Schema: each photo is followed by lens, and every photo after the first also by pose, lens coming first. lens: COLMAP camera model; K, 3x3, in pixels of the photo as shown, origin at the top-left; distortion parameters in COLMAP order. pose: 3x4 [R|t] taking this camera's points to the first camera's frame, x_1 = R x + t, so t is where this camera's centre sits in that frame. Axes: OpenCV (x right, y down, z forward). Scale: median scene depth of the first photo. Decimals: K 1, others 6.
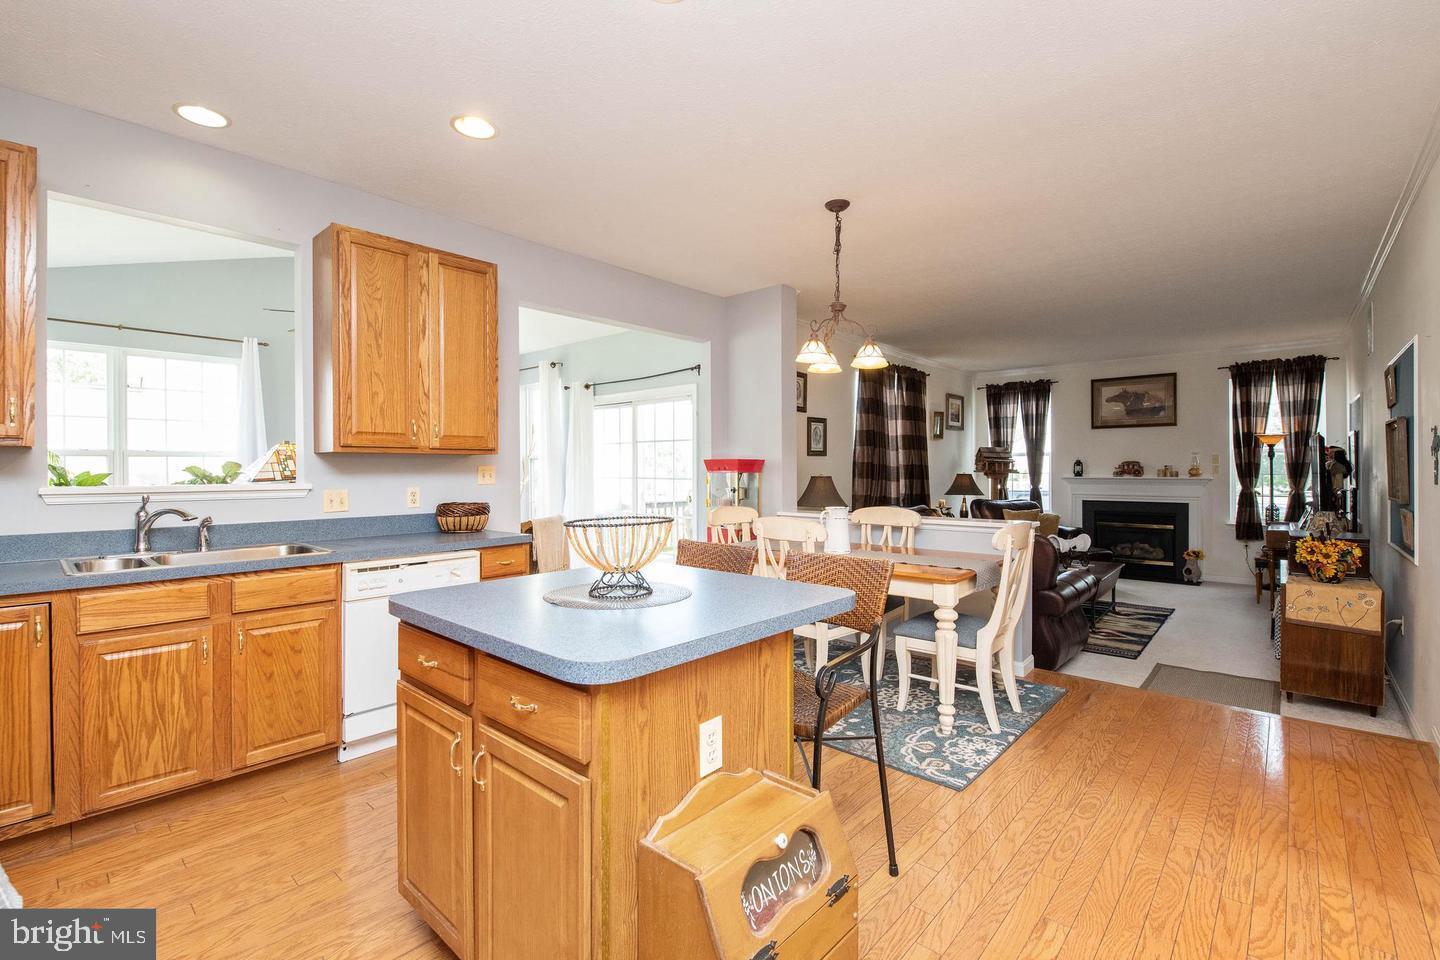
lens RADIAL K [[617.8, 0, 714.4], [0, 617.8, 476.1], [0, 0, 1]] dist [-0.005660, -0.002403]
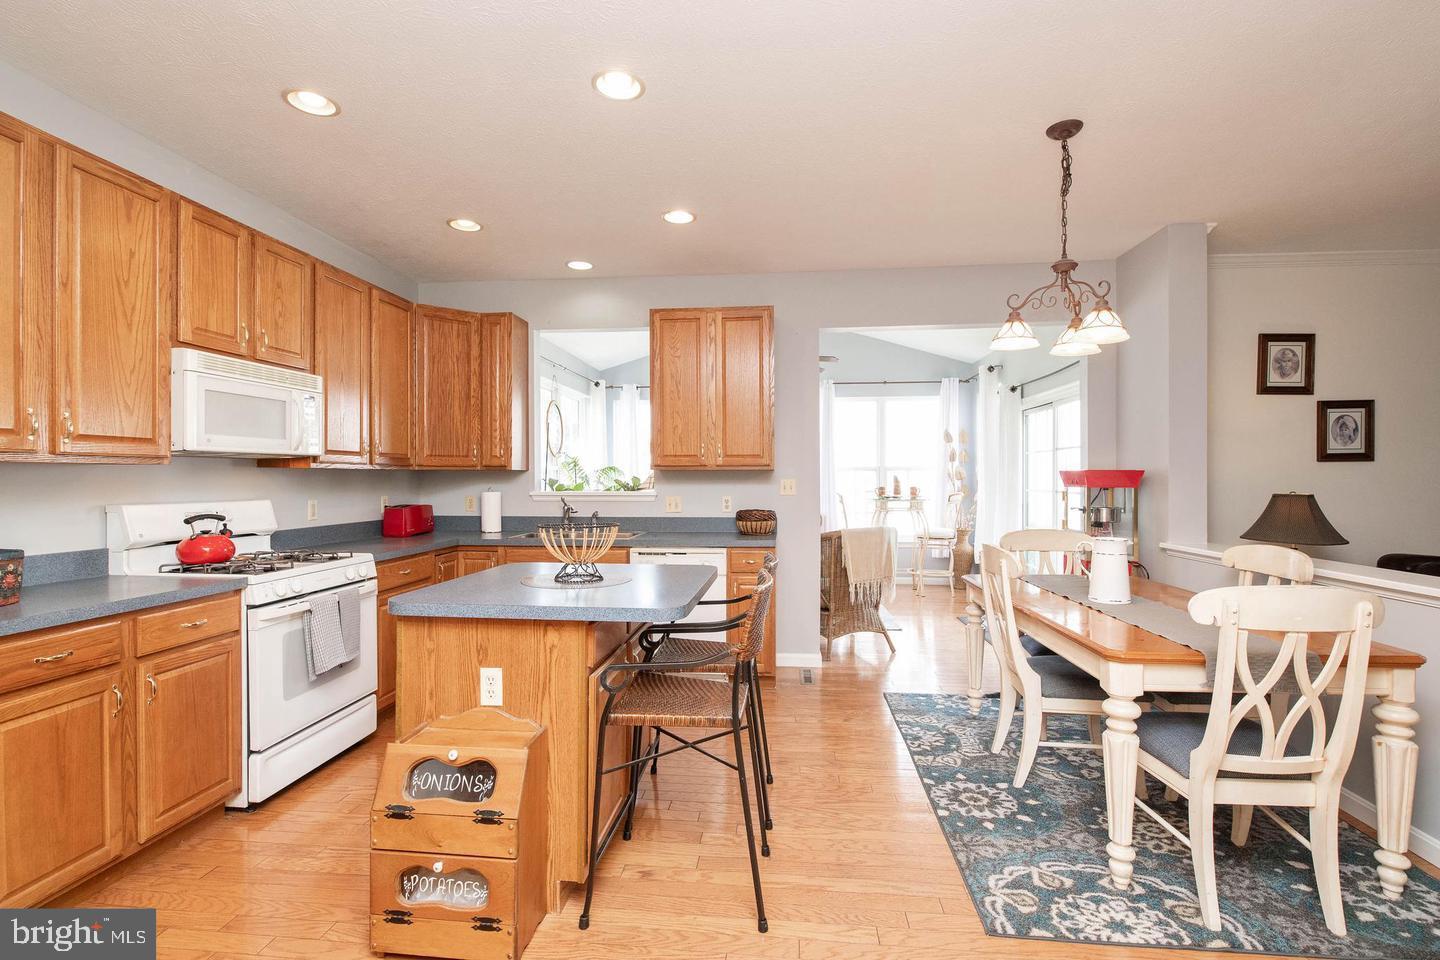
lens RADIAL K [[617.8, 0, 698.9], [0, 617.8, 485.6], [0, 0, 1]] dist [-0.005660, -0.002403]
pose [[0.604866, 0.009750, -0.796267, 0.621503], [-0.009462, 0.999942, 0.005057, -0.012102], [0.796271, 0.004475, 0.604924, 0.239308]]
